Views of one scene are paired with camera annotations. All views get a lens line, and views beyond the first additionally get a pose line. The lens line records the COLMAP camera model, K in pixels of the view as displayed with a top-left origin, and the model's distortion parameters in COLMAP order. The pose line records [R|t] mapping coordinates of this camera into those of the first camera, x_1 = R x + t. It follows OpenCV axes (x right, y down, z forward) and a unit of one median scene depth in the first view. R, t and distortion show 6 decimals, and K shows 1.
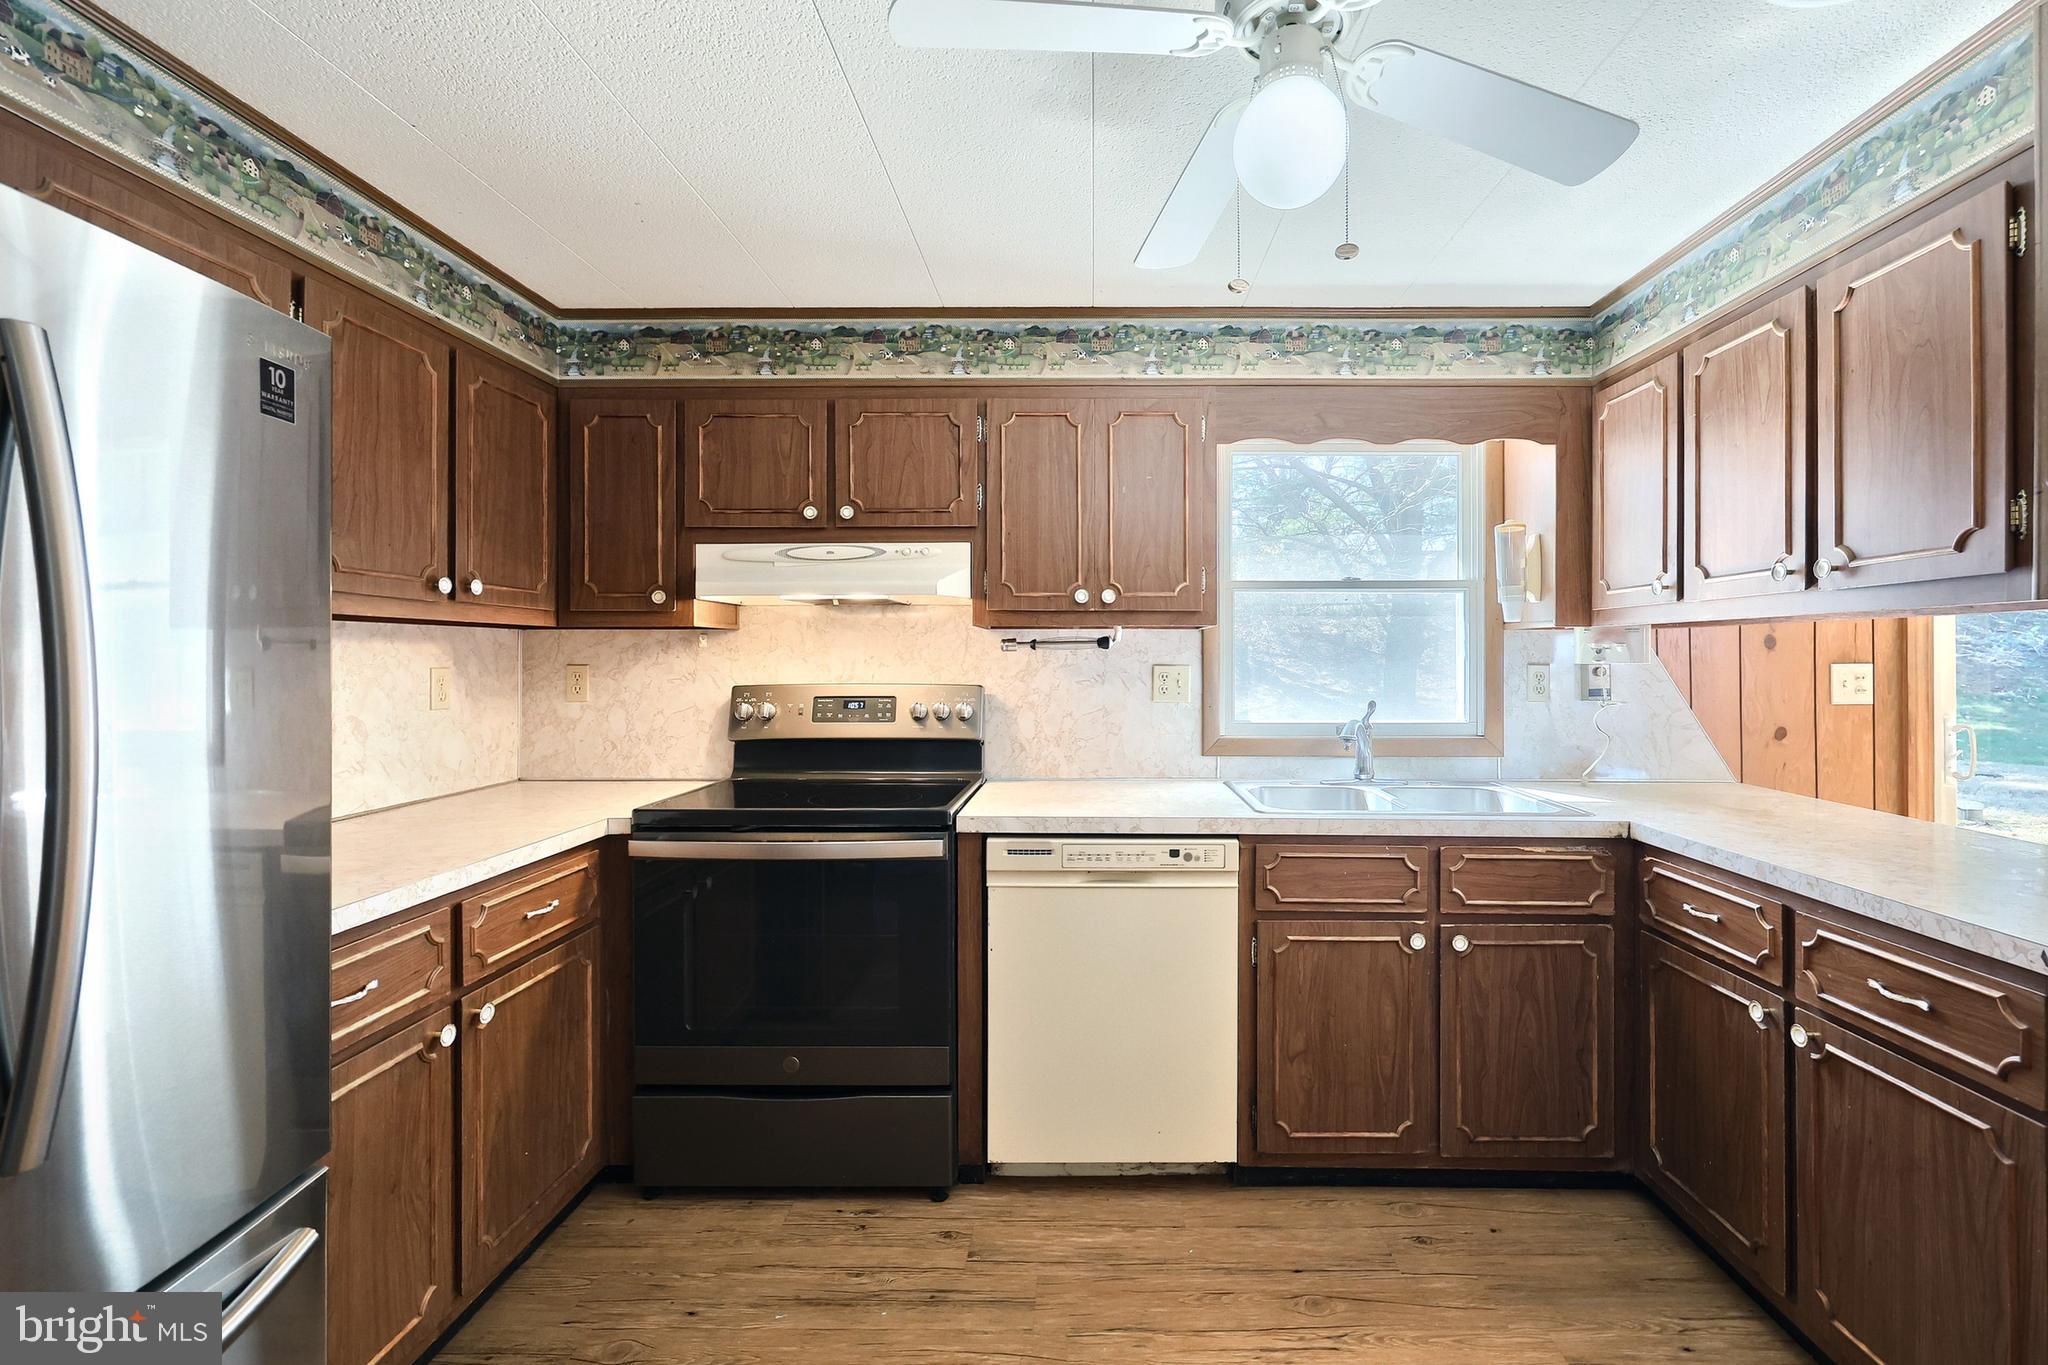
lens RADIAL K [[882.9, 0, 1085.3], [0, 882.9, 658.2], [0, 0, 1]] dist [-0.001055, 0.000189]
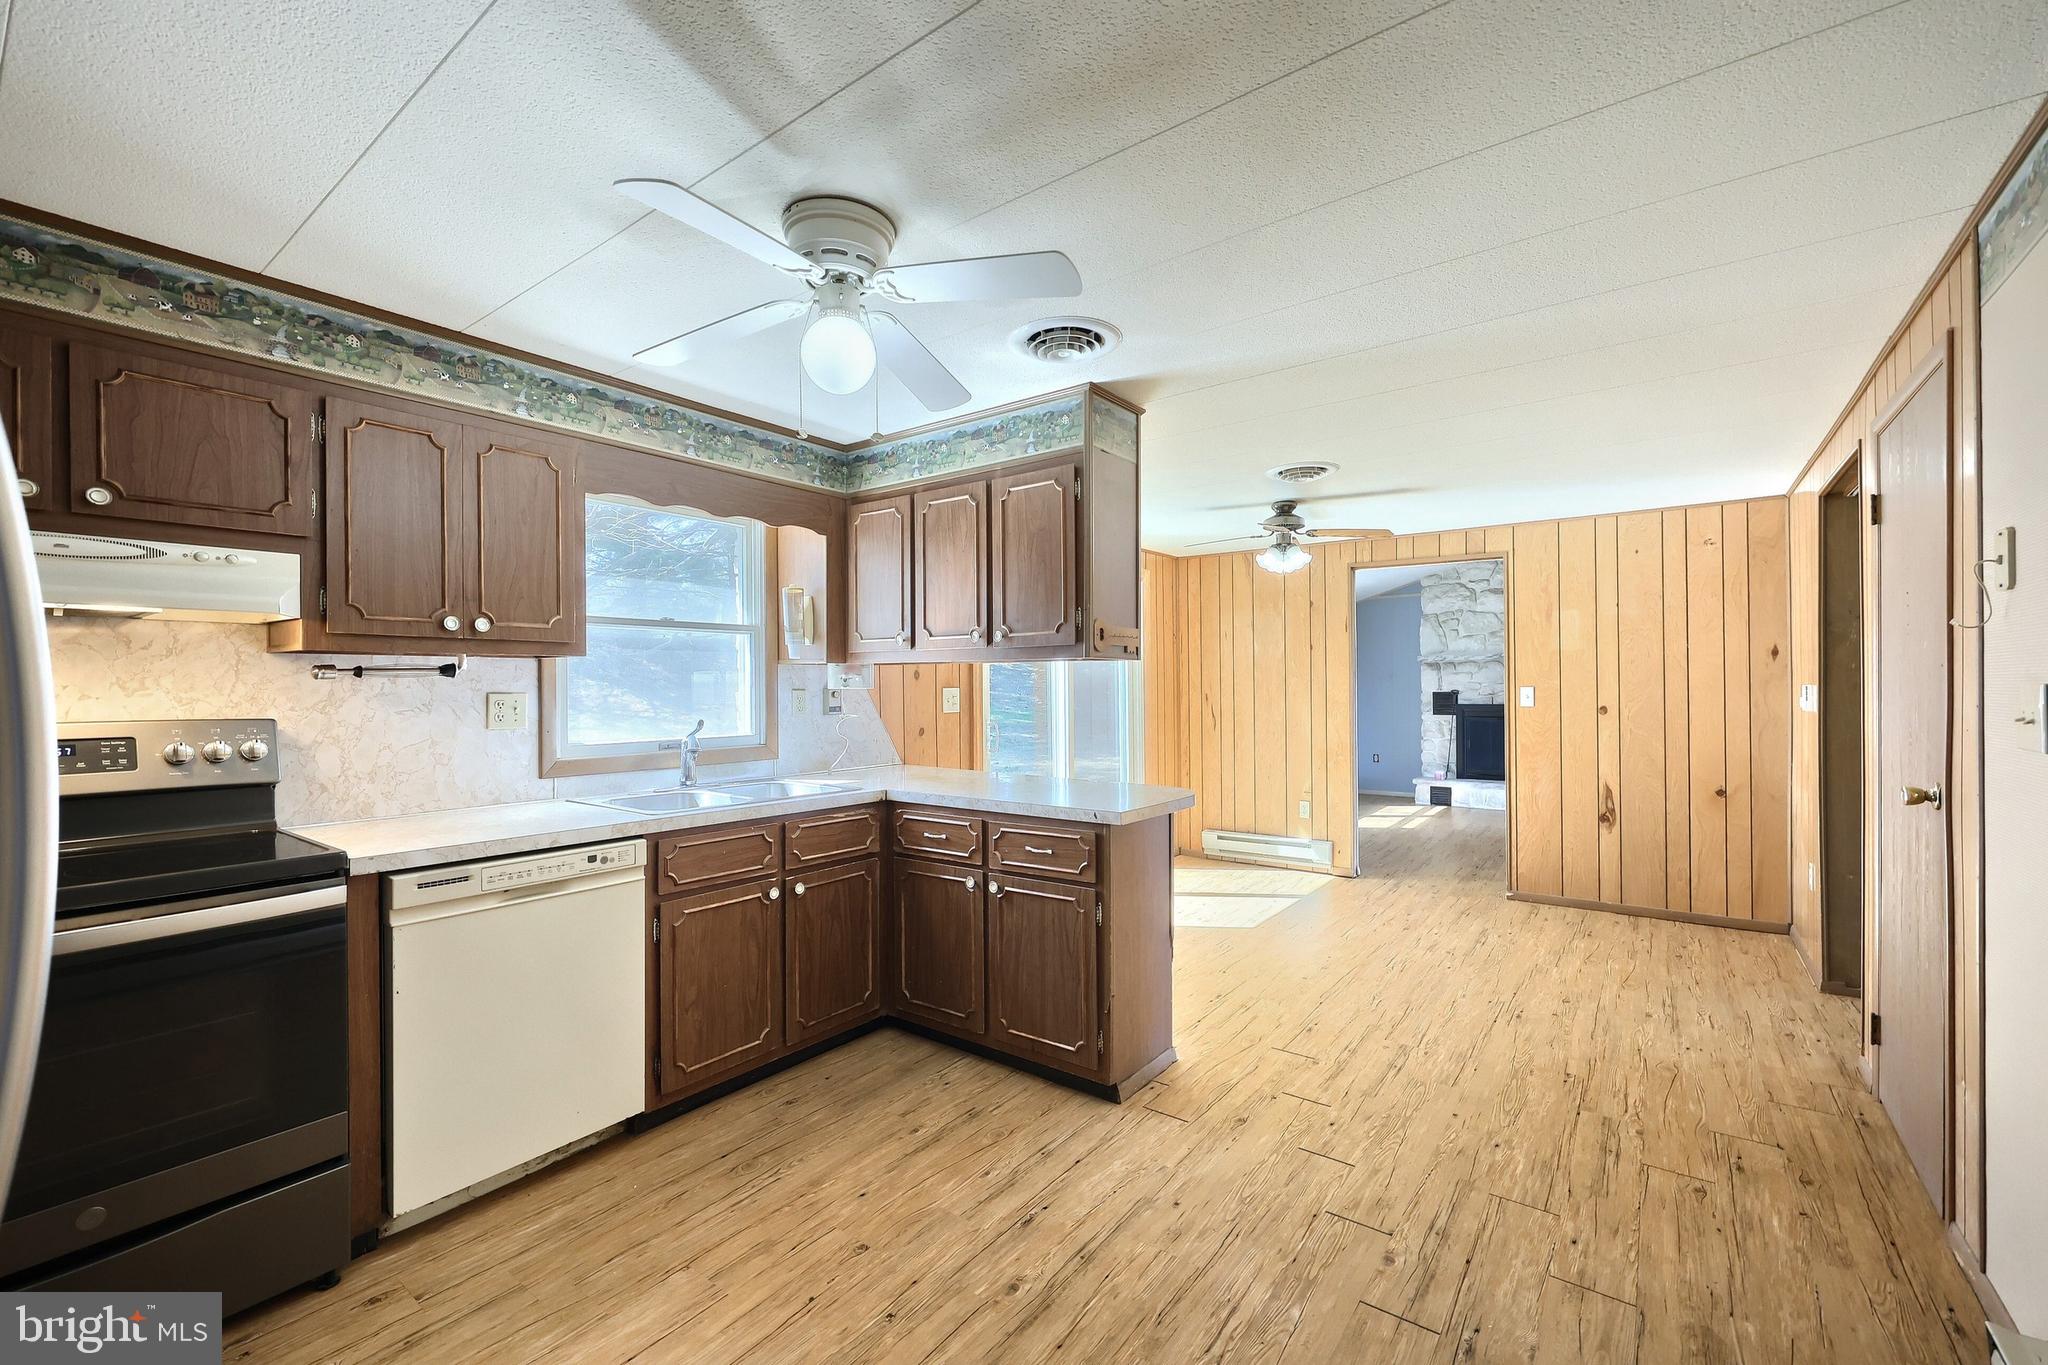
lens RADIAL K [[846.6, 0, 1028.9], [0, 846.6, 689.6], [0, 0, 1]] dist [-0.002166, -0.000321]
pose [[0.591933, -0.007245, 0.805955, -0.388942], [0.004197, 0.999974, 0.005907, 0.000792], [-0.805977, -0.000114, 0.591947, -0.078864]]
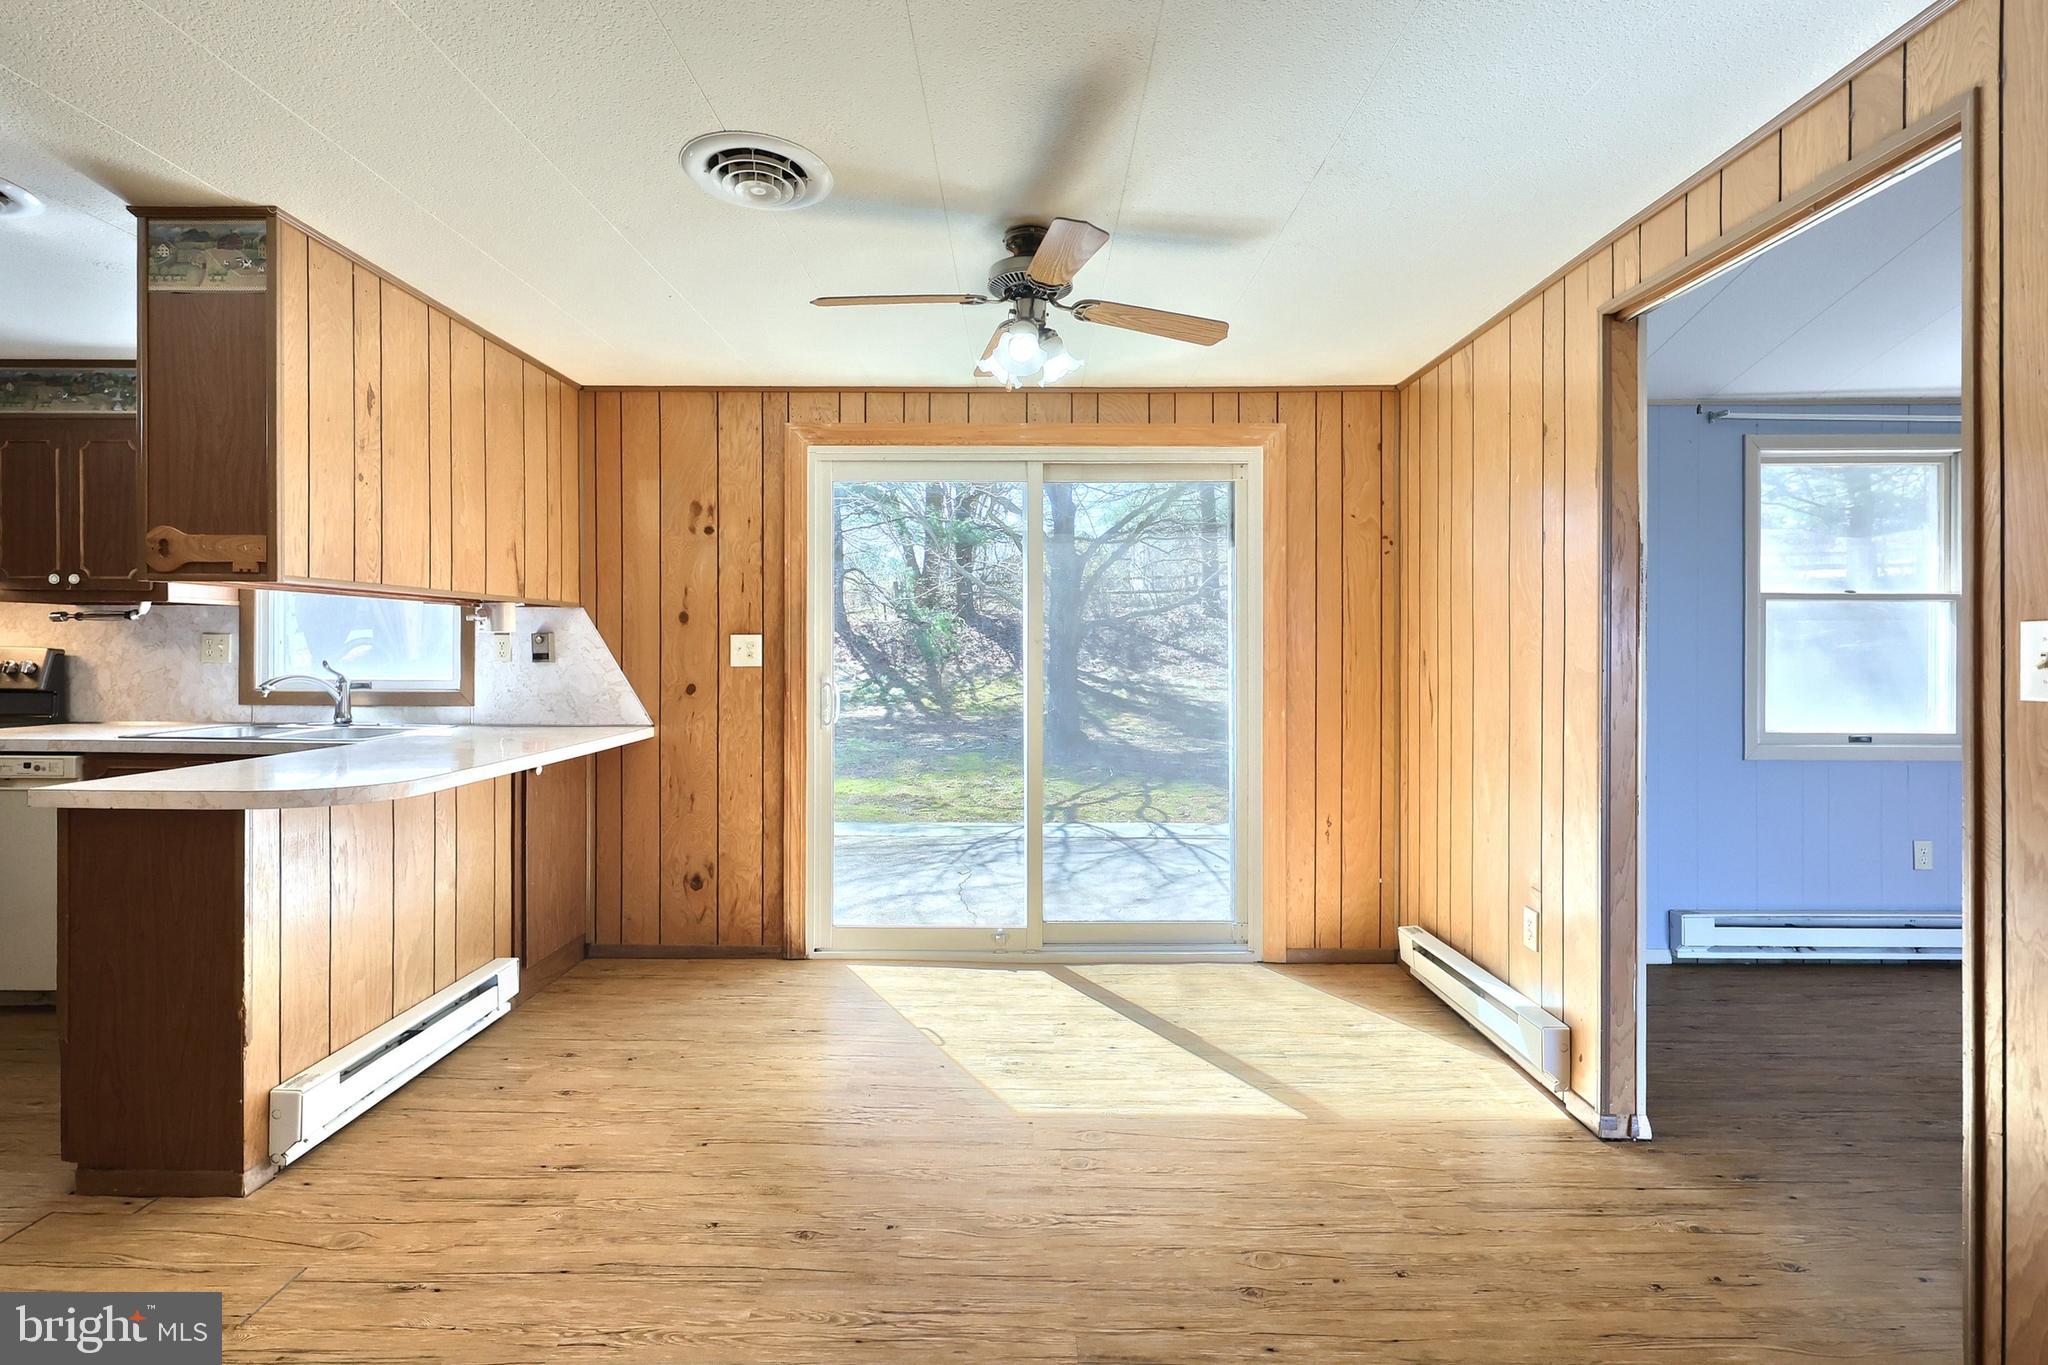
lens RADIAL K [[923.9, 0, 1025.2], [0, 923.9, 657.0], [0, 0, 1]] dist [-0.000238, 0.000202]
pose [[0.999992, 0.003920, 0.000413, 1.470956], [-0.003923, 0.999965, 0.007347, 0.031370], [-0.000385, -0.007349, 0.999973, -0.391285]]
